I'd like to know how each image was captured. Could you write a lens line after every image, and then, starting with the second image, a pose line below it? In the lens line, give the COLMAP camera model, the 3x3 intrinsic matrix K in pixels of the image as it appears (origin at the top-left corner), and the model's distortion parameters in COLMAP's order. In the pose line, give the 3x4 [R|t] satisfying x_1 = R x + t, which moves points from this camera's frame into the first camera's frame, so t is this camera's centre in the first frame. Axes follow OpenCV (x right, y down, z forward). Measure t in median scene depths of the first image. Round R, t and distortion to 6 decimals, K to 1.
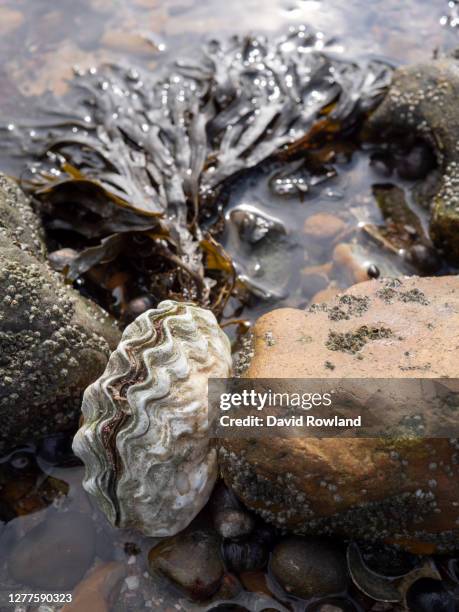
lens RADIAL K [[783.4, 0, 227.3], [0, 783.4, 302.1], [0, 0, 1]] dist [-0.016885, 0.000000]
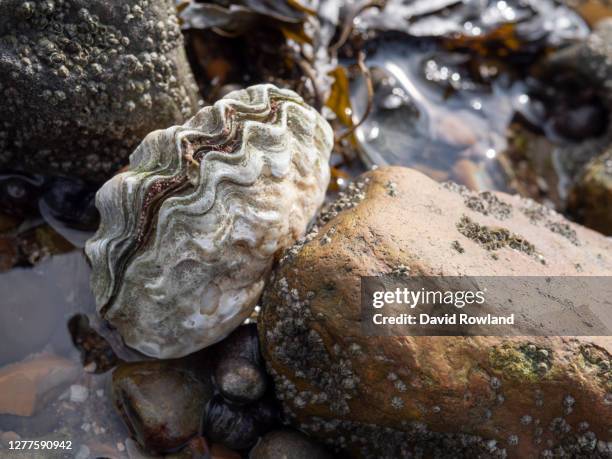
lens RADIAL K [[783.4, 0, 307.2], [0, 783.4, 234.2], [0, 0, 1]] dist [-0.016885, 0.000000]
pose [[0.880243, 0.464641, 0.096339, -0.075888], [-0.462631, 0.885478, -0.043614, 0.162138], [-0.105571, -0.006178, 0.994393, 0.233704]]
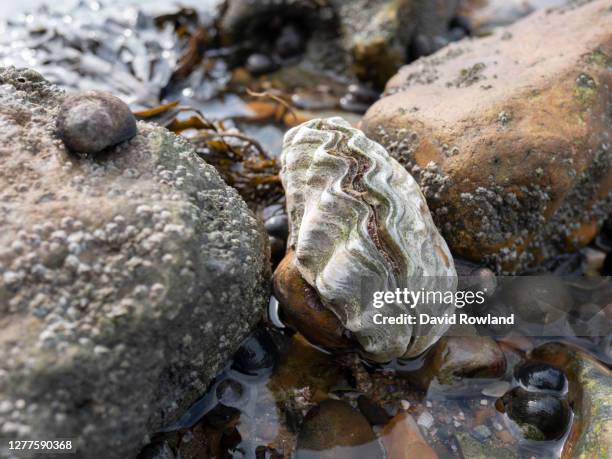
lens RADIAL K [[783.4, 0, 306.8], [0, 783.4, 229.9], [0, 0, 1]] dist [-0.016885, 0.000000]
pose [[0.693963, -0.379700, 0.611755, -0.713142], [0.511911, 0.857676, -0.048365, 0.163868], [-0.506323, 0.346728, 0.789568, 0.332015]]
